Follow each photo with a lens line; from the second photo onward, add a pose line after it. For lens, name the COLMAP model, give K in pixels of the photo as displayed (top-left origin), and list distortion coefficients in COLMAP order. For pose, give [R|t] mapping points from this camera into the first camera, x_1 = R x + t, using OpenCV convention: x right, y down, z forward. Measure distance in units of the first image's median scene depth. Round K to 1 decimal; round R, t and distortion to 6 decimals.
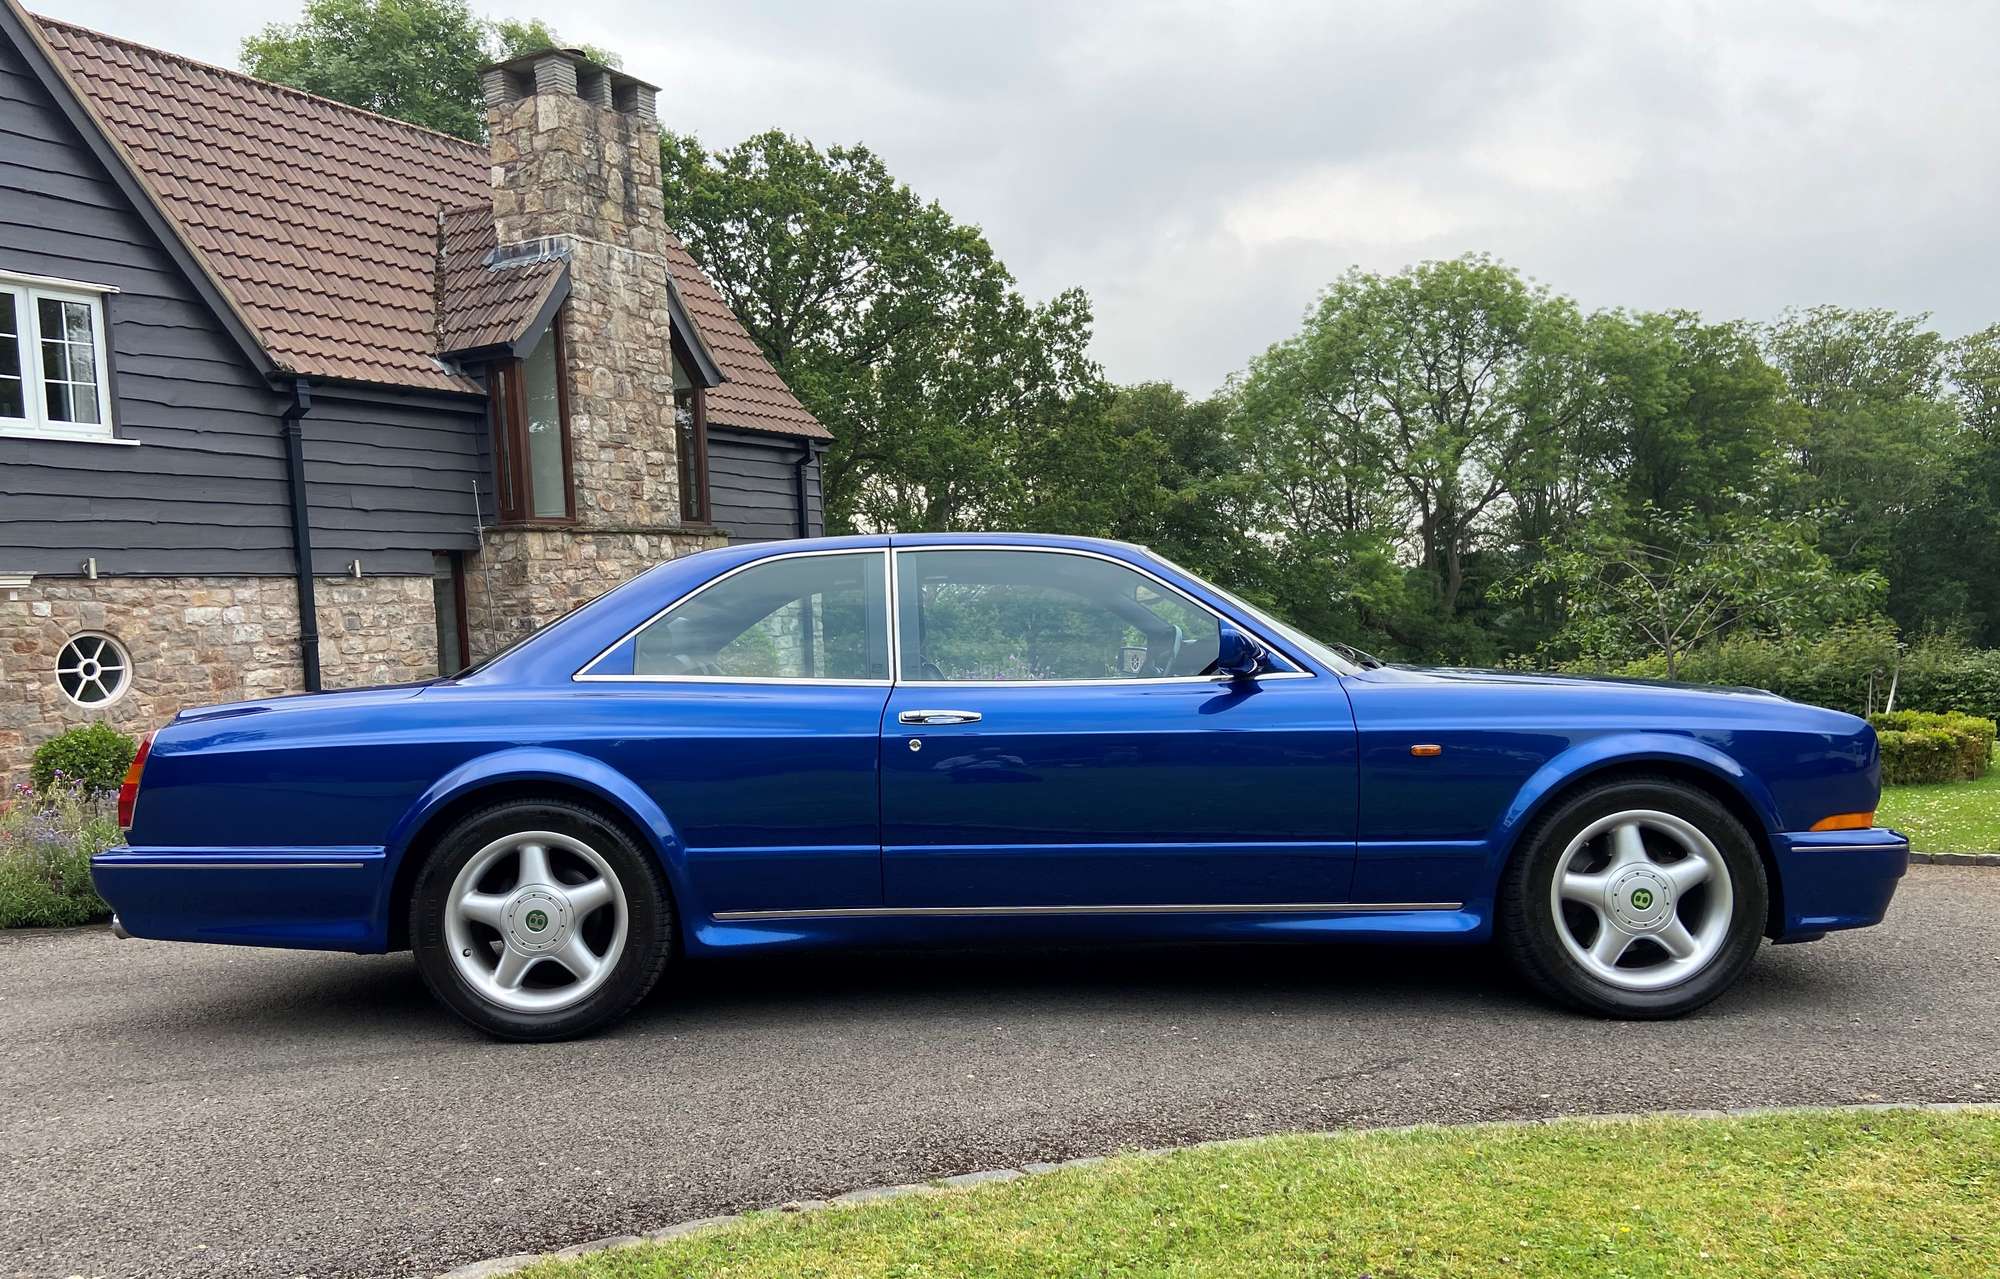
lens RADIAL K [[1489.6, 0, 963.1], [0, 1489.6, 730.5], [0, 0, 1]] dist [0.127449, -0.159168]
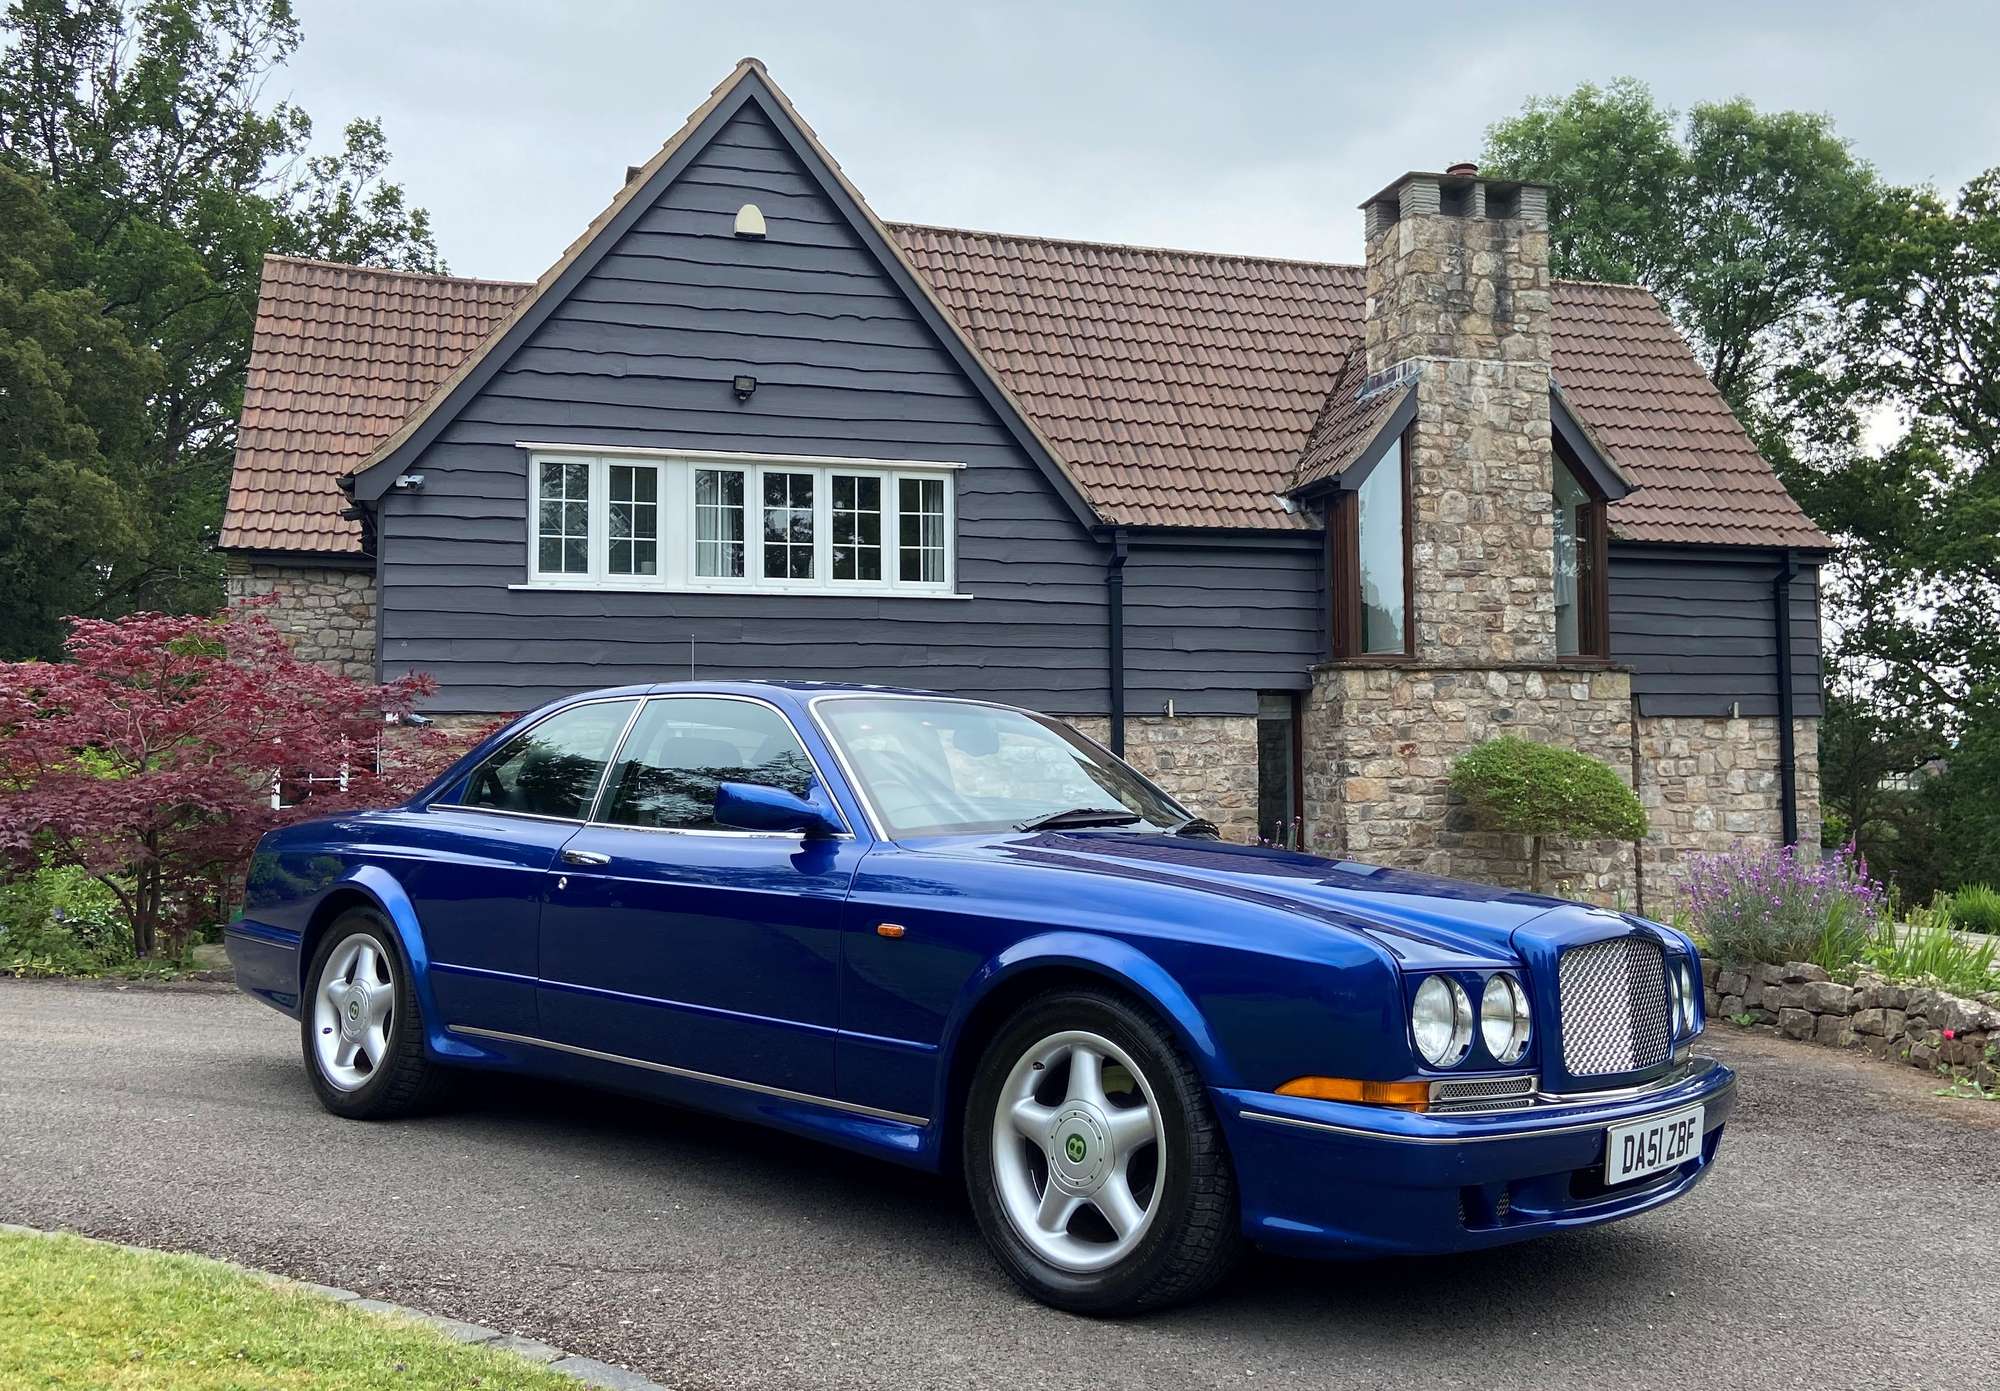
lens RADIAL K [[1739.4, 0, 1081.0], [0, 1739.4, 637.7], [0, 0, 1]] dist [0.116110, -0.128851]
pose [[0.754362, -0.016873, -0.656241, 0.292398], [-0.078891, 0.990094, -0.116143, -0.012699], [0.651701, 0.139385, 0.745559, 0.079920]]
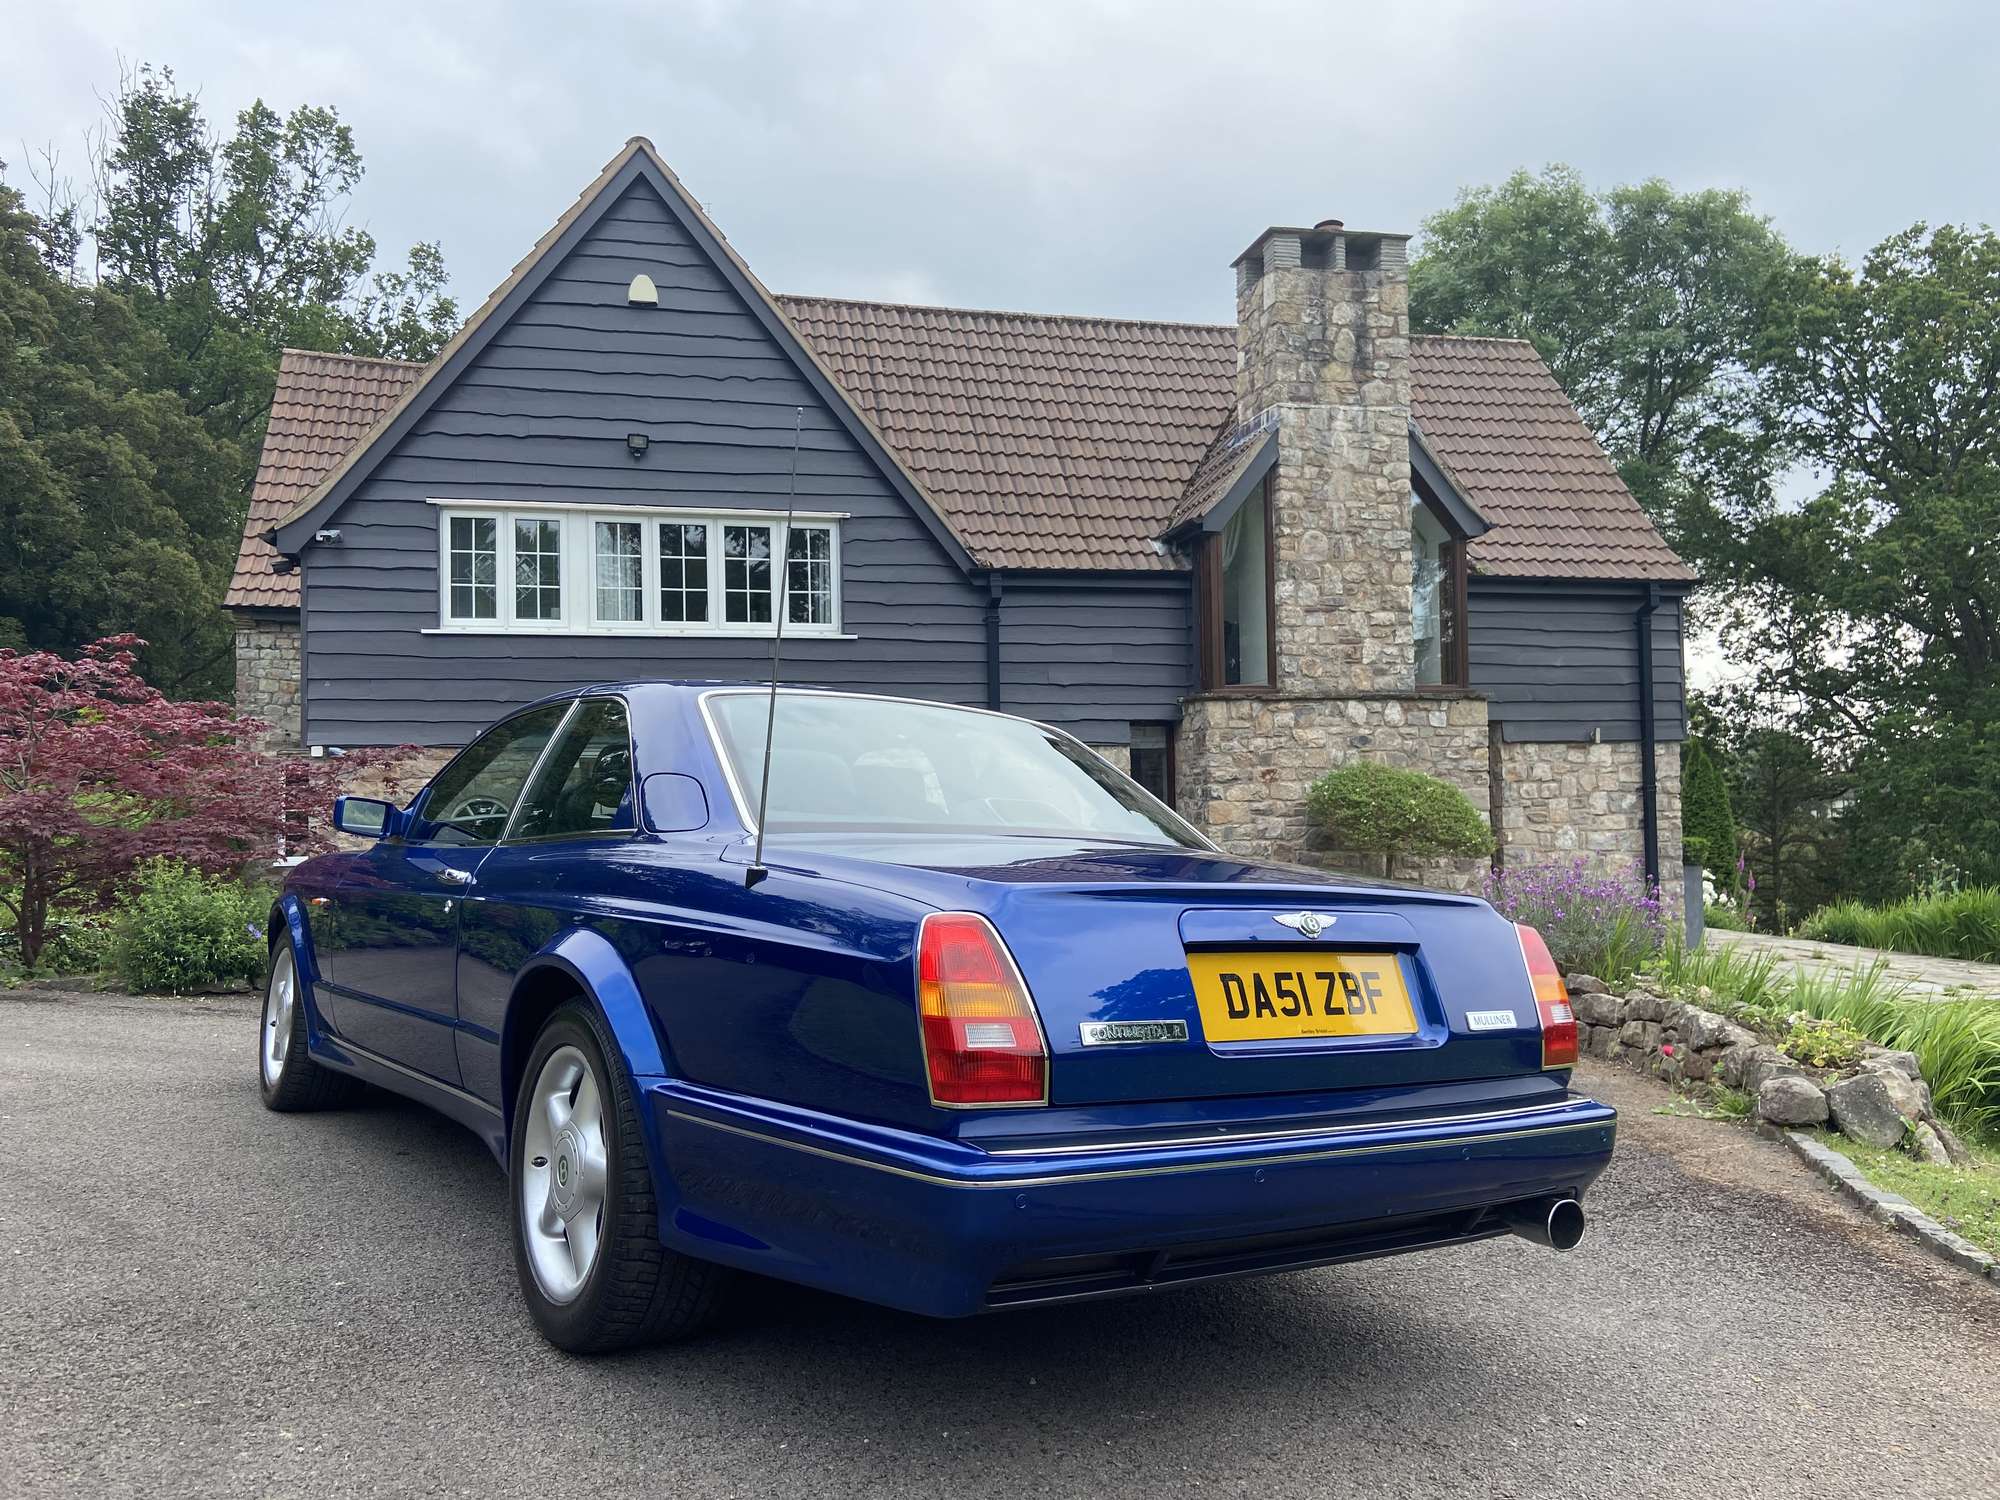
lens RADIAL K [[1491.2, 0, 1005.1], [0, 1491.2, 733.2], [0, 0, 1]] dist [0.123405, -0.157851]
pose [[0.702686, -0.006586, -0.711470, 0.315075], [-0.075248, 0.993661, -0.083517, -0.017174], [0.707510, 0.112223, 0.697736, 0.210231]]
